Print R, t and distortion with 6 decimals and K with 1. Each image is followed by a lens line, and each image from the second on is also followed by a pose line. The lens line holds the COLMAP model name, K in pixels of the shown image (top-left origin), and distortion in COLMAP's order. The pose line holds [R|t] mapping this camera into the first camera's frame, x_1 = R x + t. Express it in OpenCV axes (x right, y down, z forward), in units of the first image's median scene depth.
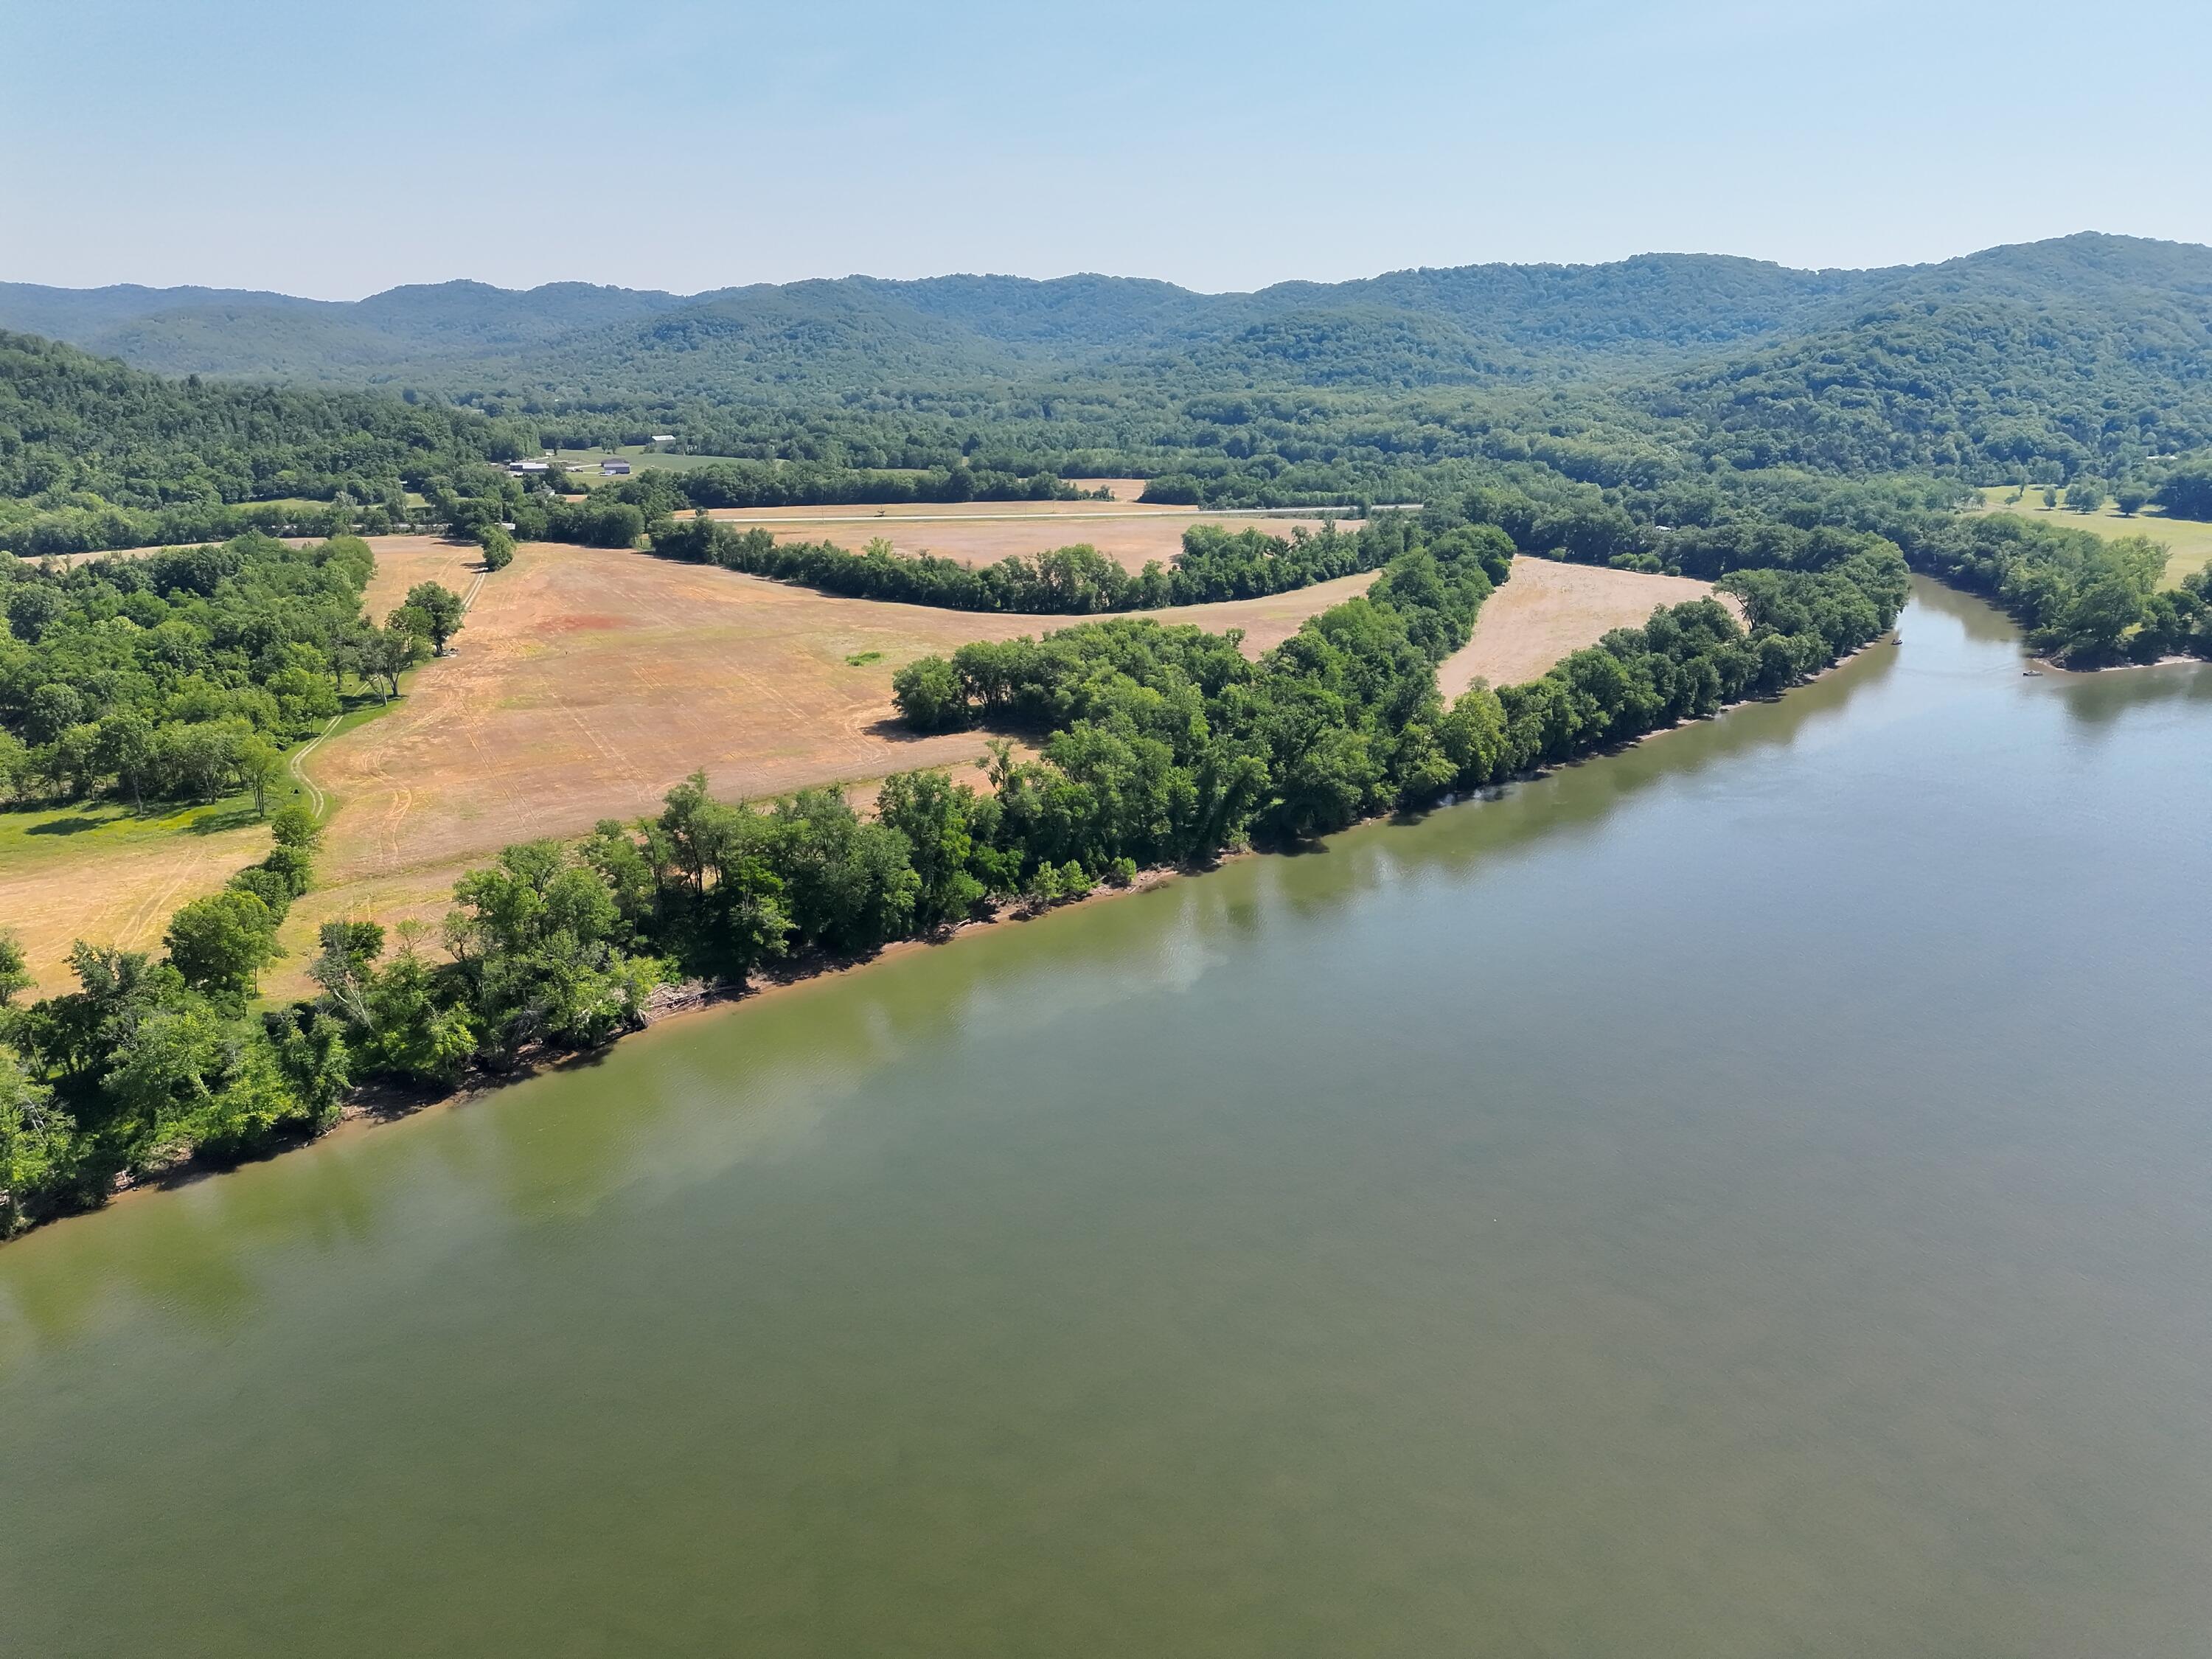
lens RADIAL K [[1549.1, 0, 1107.6], [0, 1549.1, 827.4], [0, 0, 1]] dist [0.073831, -0.071178]
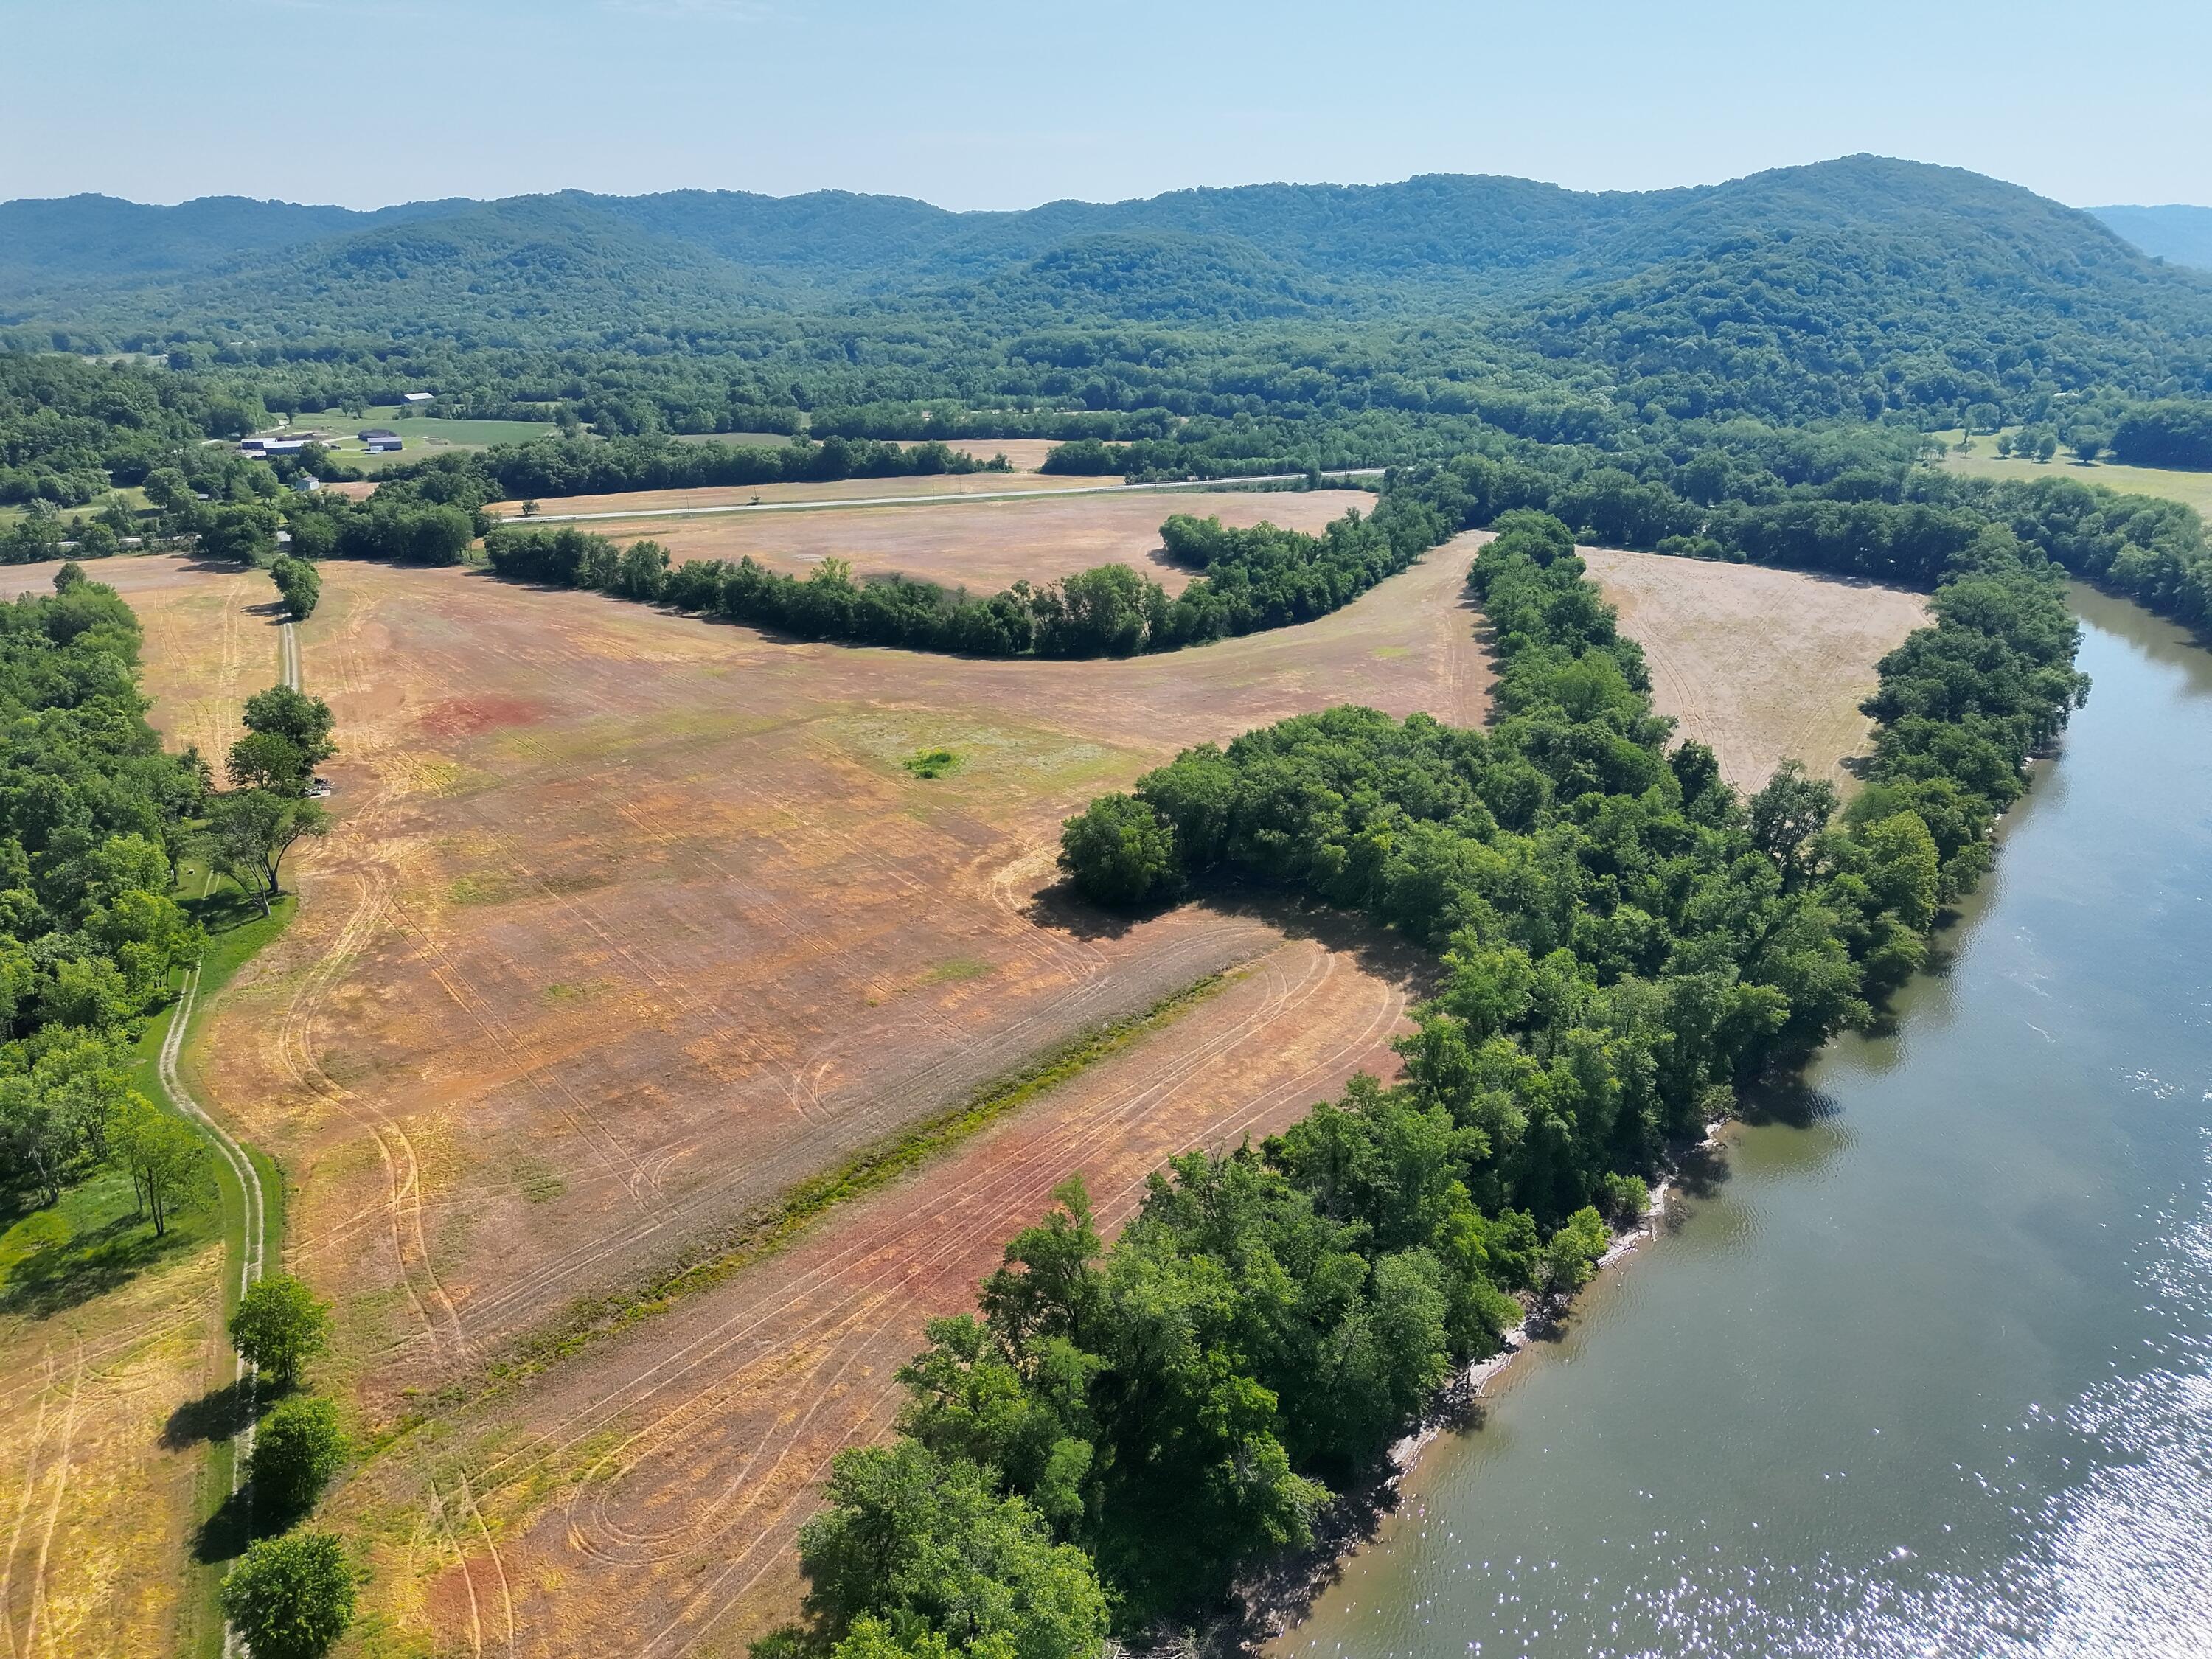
lens RADIAL K [[1549.1, 0, 1107.6], [0, 1549.1, 827.4], [0, 0, 1]] dist [0.073831, -0.071178]
pose [[0.984338, -0.065440, 0.163695, -0.097129], [0.057529, 0.996956, 0.052615, -0.055592], [-0.166640, -0.042373, 0.985107, 0.132621]]
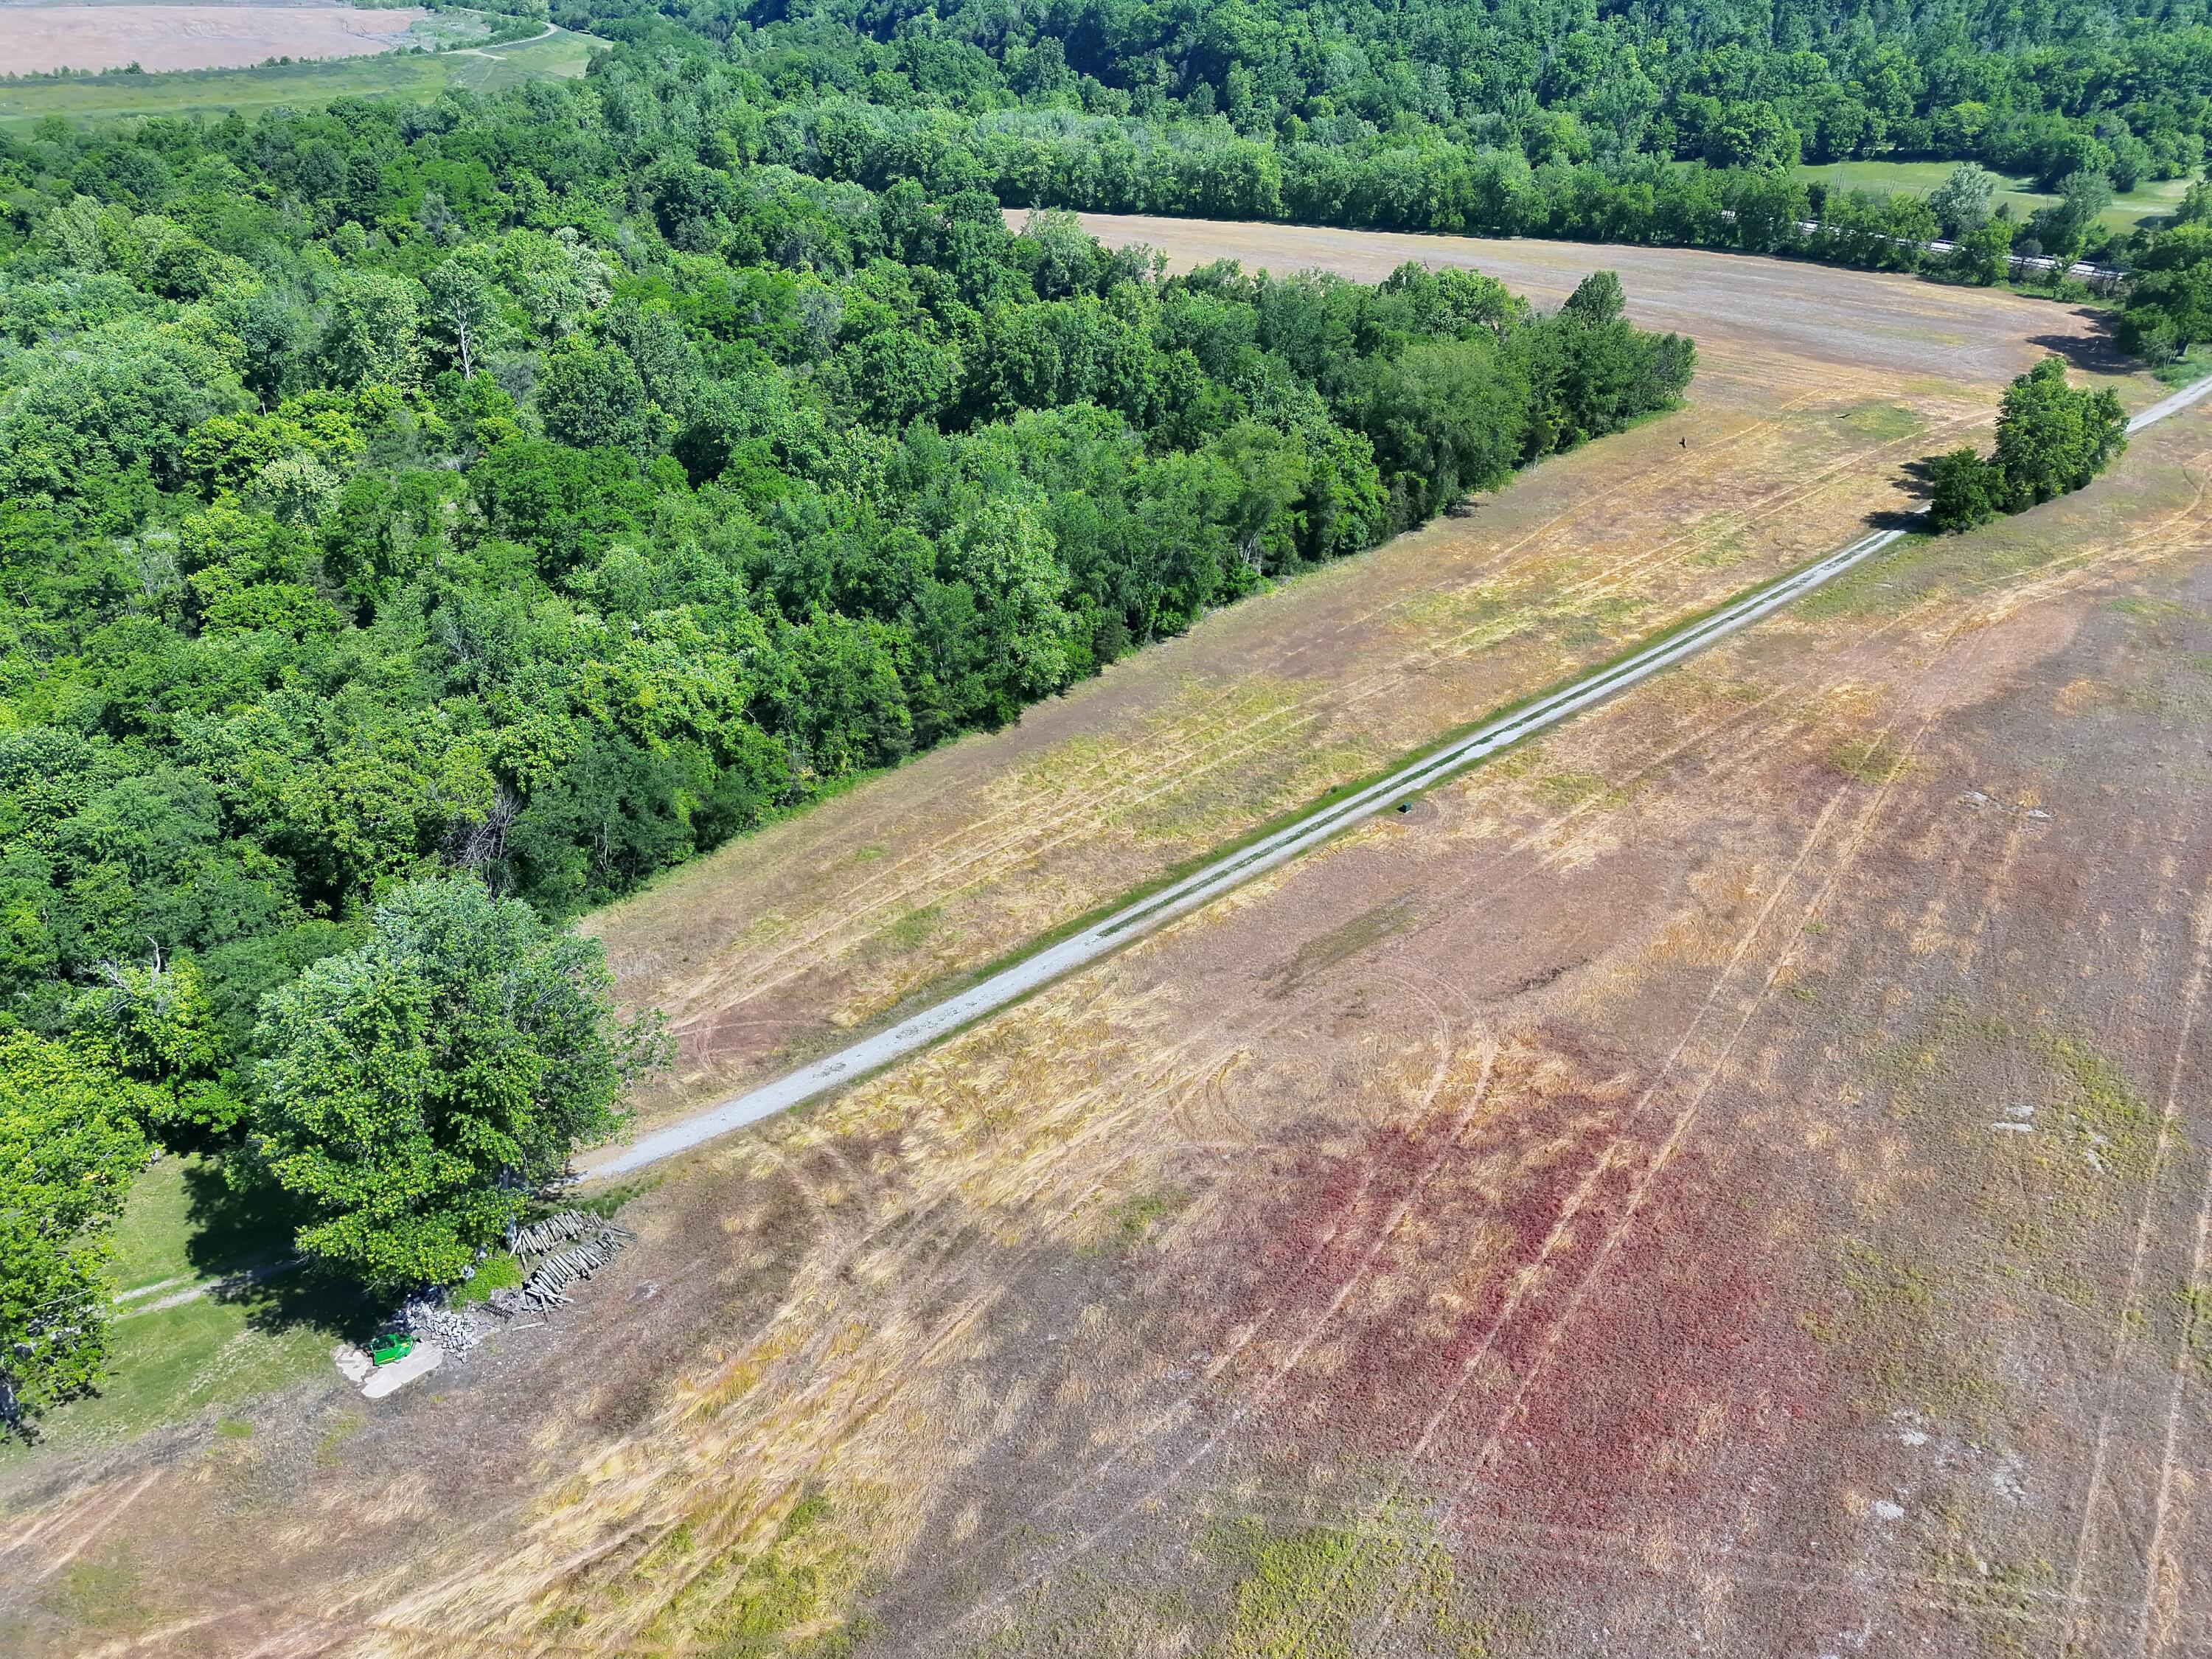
lens RADIAL K [[1541.2, 0, 1107.0], [0, 1541.2, 840.9], [0, 0, 1]] dist [0.070664, -0.059232]
pose [[0.439765, 0.460107, -0.771303, -0.142108], [-0.277460, 0.886395, 0.370567, -0.119964], [0.854180, 0.051043, 0.517467, 0.488508]]
